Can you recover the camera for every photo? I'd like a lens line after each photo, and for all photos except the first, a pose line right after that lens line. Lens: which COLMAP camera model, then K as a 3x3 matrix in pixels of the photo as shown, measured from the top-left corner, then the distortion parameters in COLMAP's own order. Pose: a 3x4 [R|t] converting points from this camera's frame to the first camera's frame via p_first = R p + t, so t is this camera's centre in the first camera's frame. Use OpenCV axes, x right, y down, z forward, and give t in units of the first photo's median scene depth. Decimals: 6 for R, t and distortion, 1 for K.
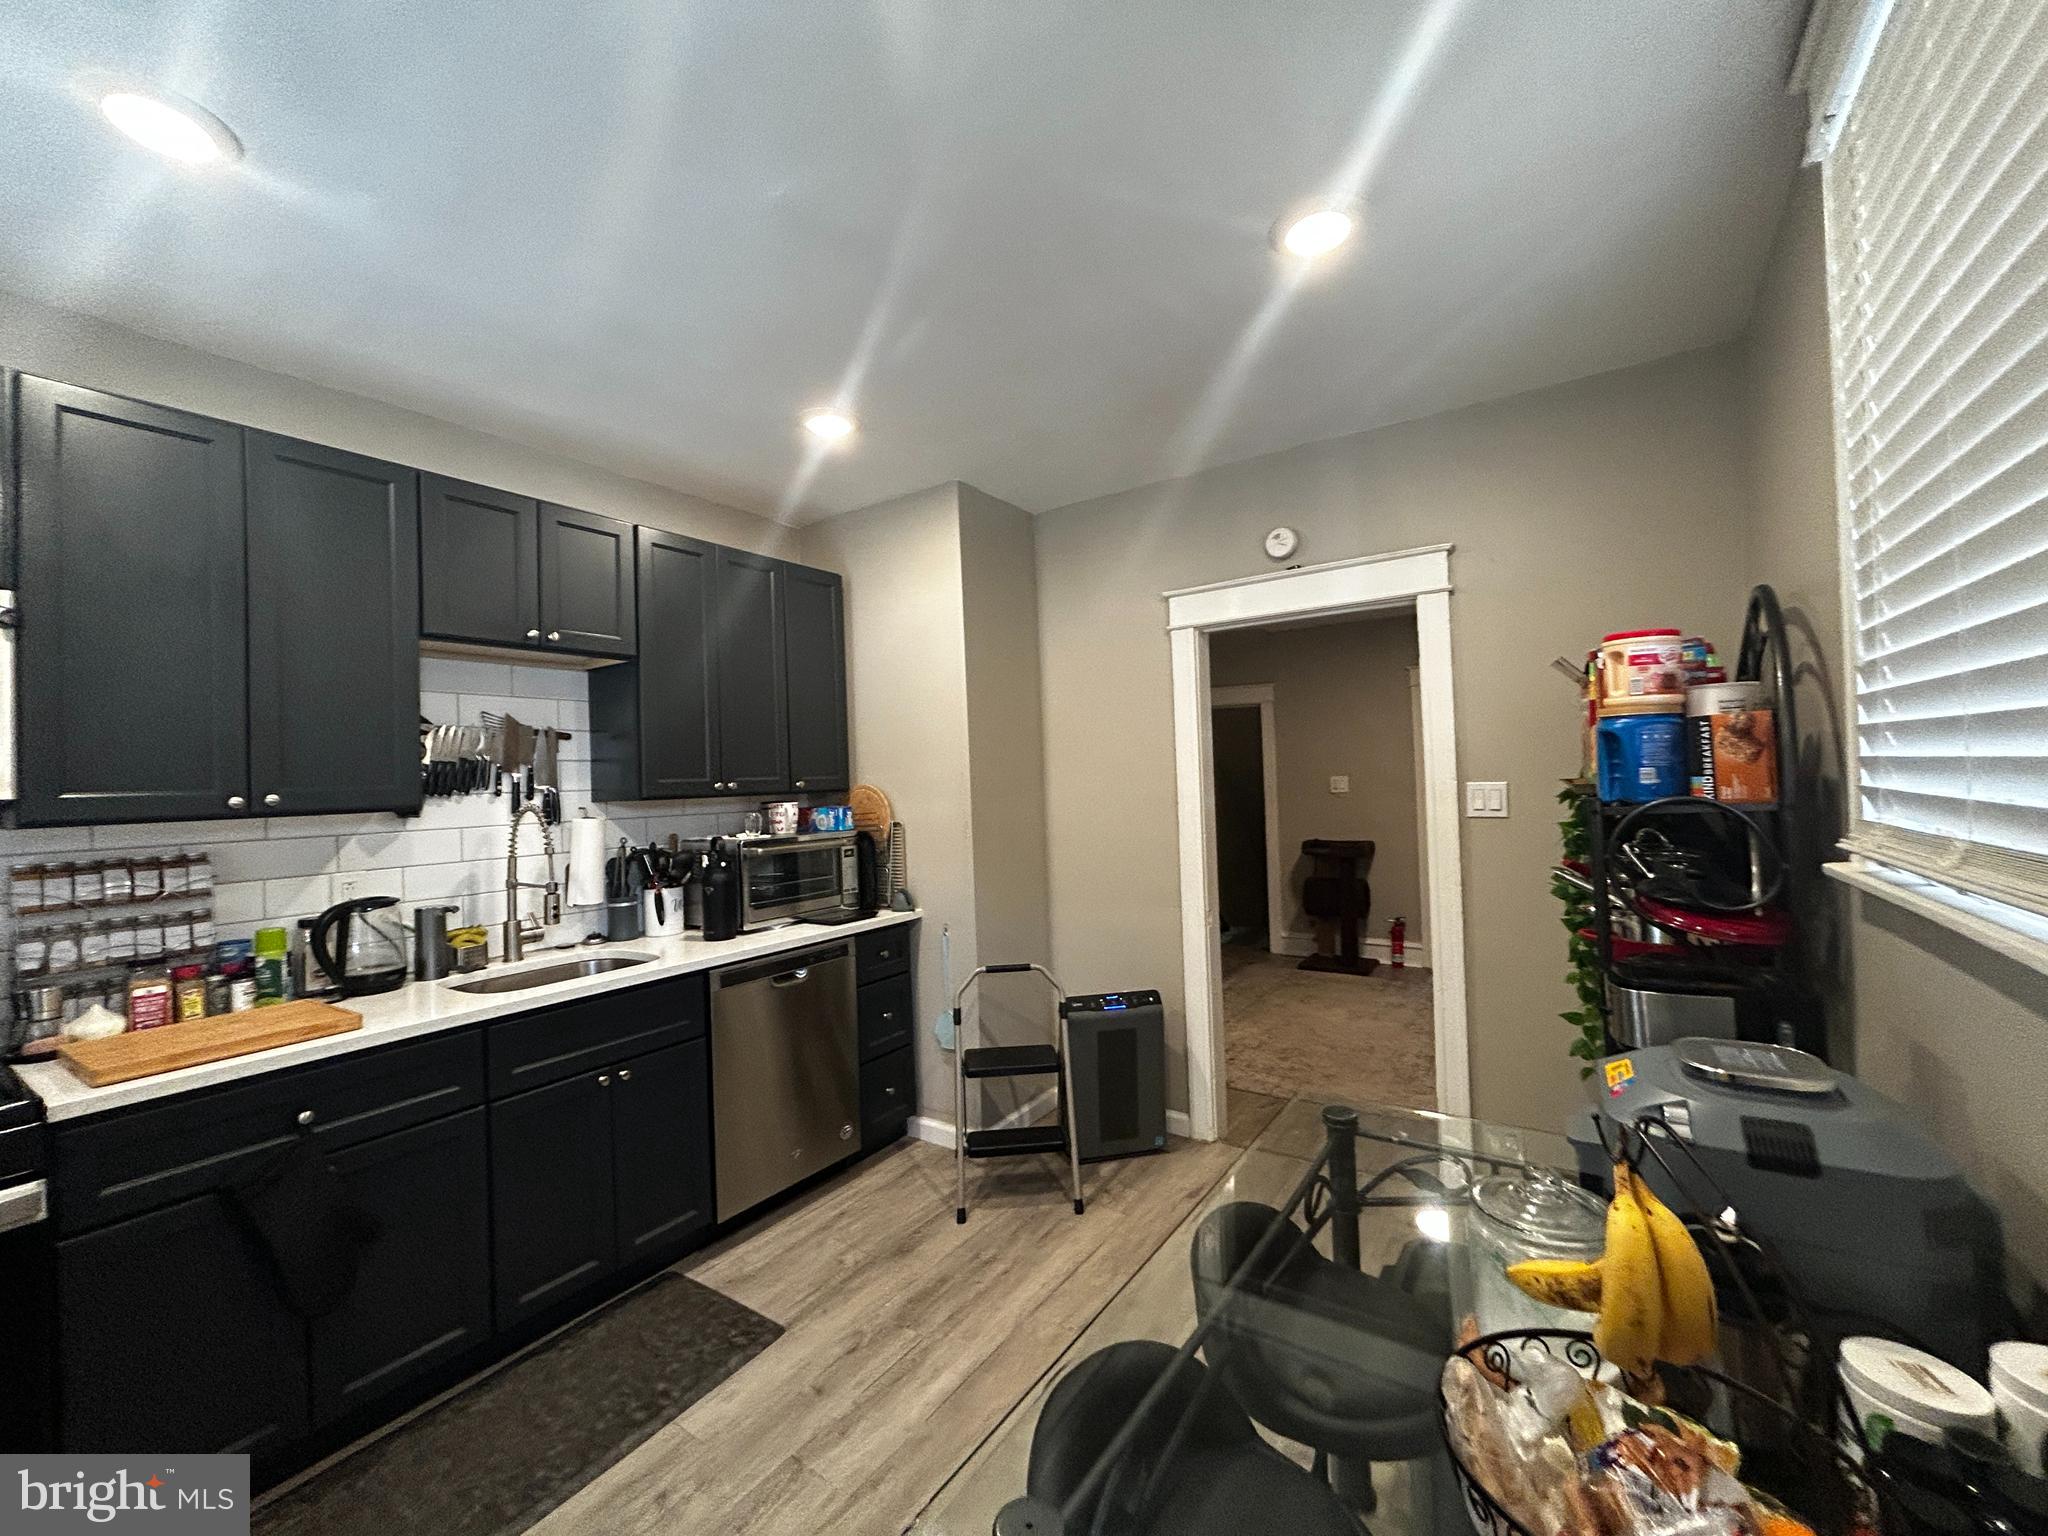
lens RADIAL K [[823.4, 0, 1014.0], [0, 823.4, 759.6], [0, 0, 1]] dist [-0.005543, 0.001418]
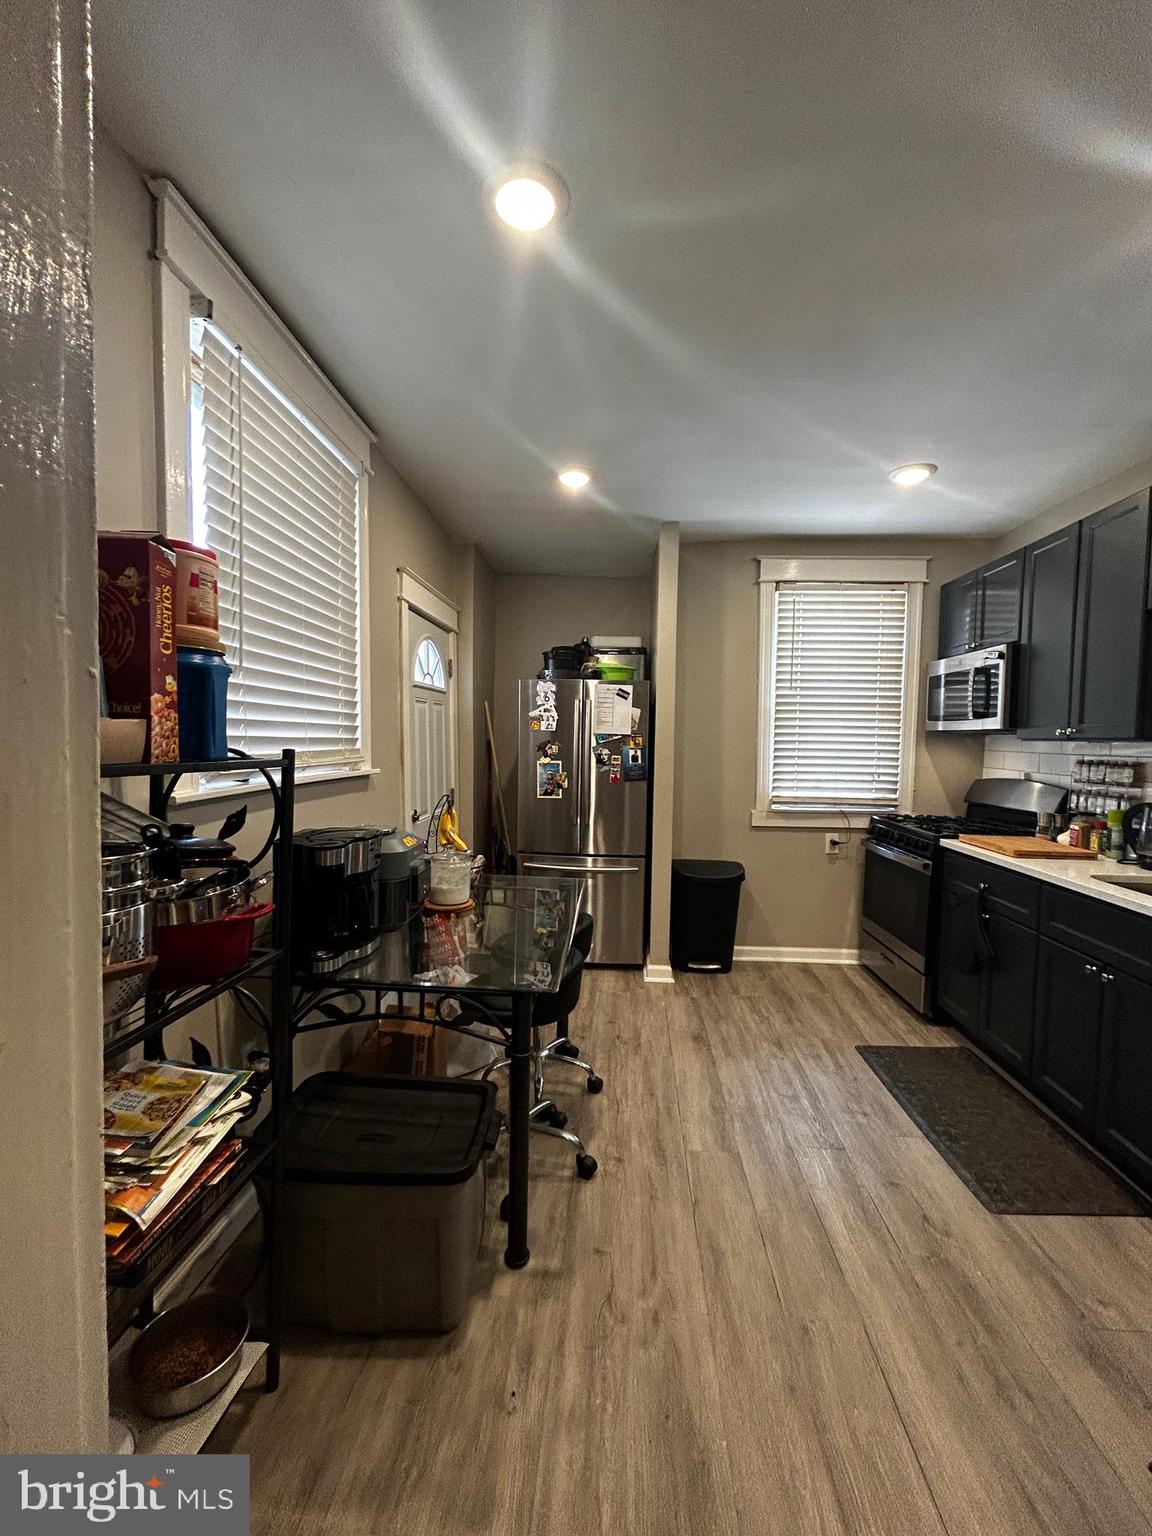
lens RADIAL K [[617.5, 0, 579.0], [0, 617.5, 766.1], [0, 0, 1]] dist [-0.005543, 0.001418]
pose [[-0.859506, 0.046377, -0.509017, 0.523997], [0.028305, 0.998666, 0.043194, 0.028869], [0.510341, 0.022718, -0.859672, 1.228372]]
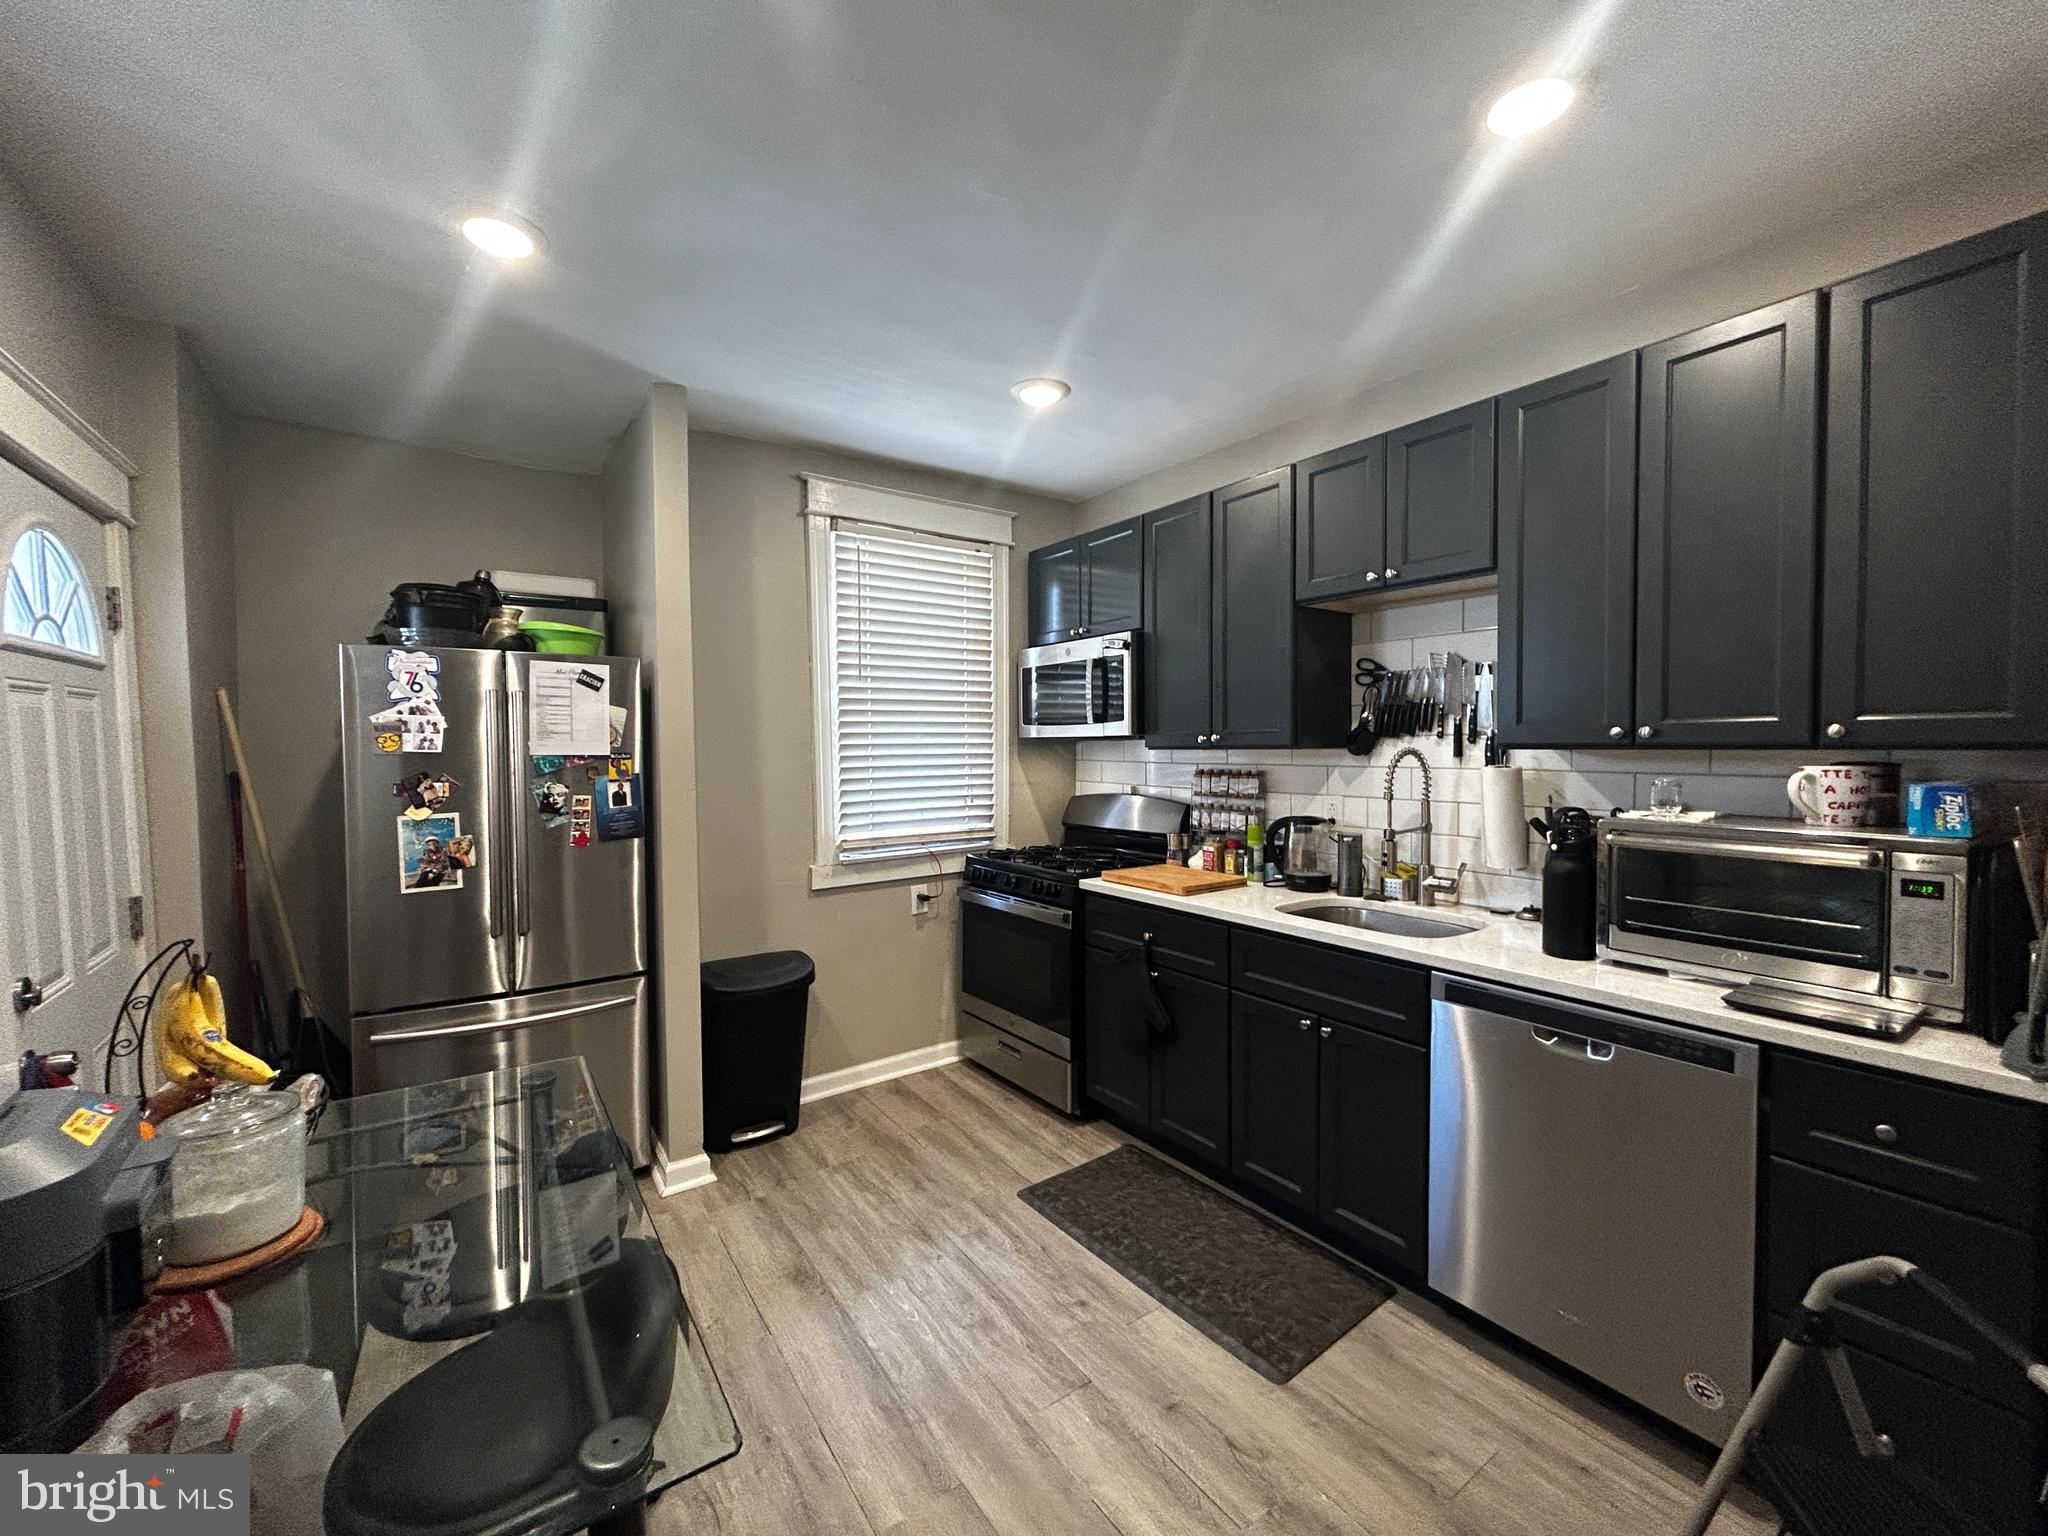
lens RADIAL K [[823.4, 0, 1021.9], [0, 823.4, 766.3], [0, 0, 1]] dist [-0.005543, 0.001418]
pose [[-0.347699, 0.066071, -0.935275, 0.484106], [0.045341, 0.997532, 0.053613, 0.003394], [0.936509, -0.023765, -0.349836, 0.916685]]
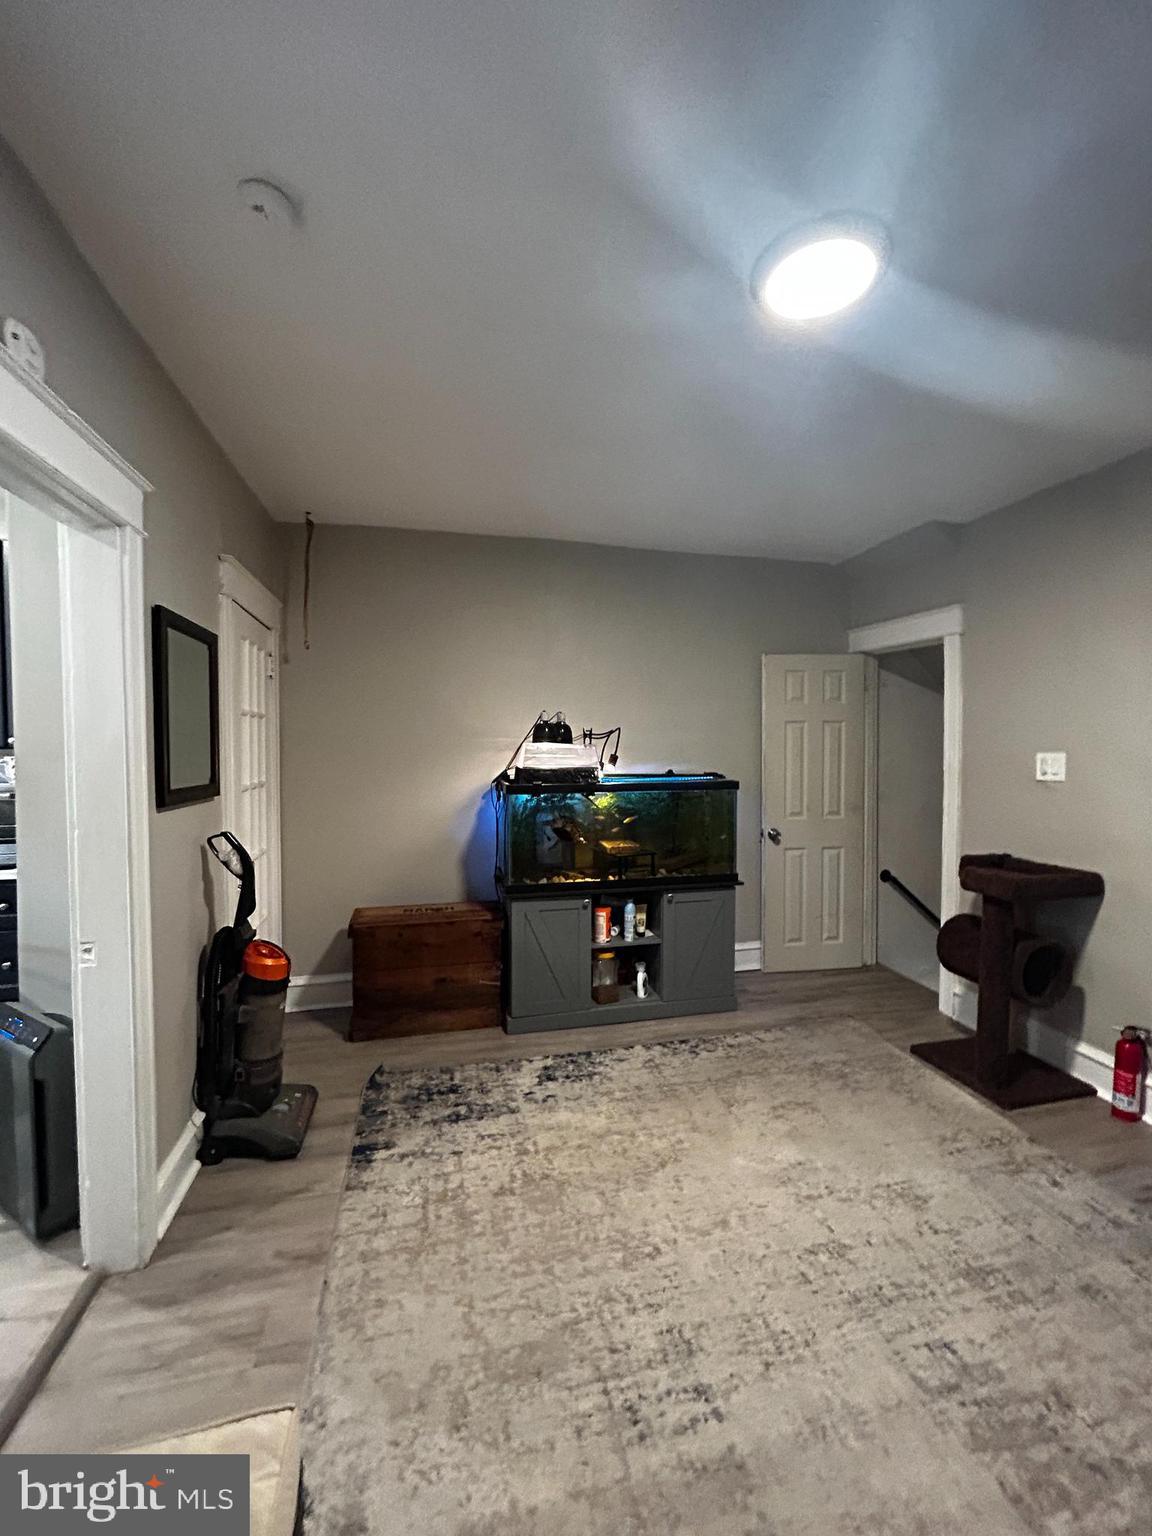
lens RADIAL K [[617.5, 0, 577.3], [0, 617.5, 764.0], [0, 0, 1]] dist [-0.005543, 0.001418]
pose [[0.737246, 0.052366, -0.673592, 1.110550], [-0.005164, 0.997399, 0.071888, -0.002749], [0.675605, -0.049521, 0.735599, 1.158274]]
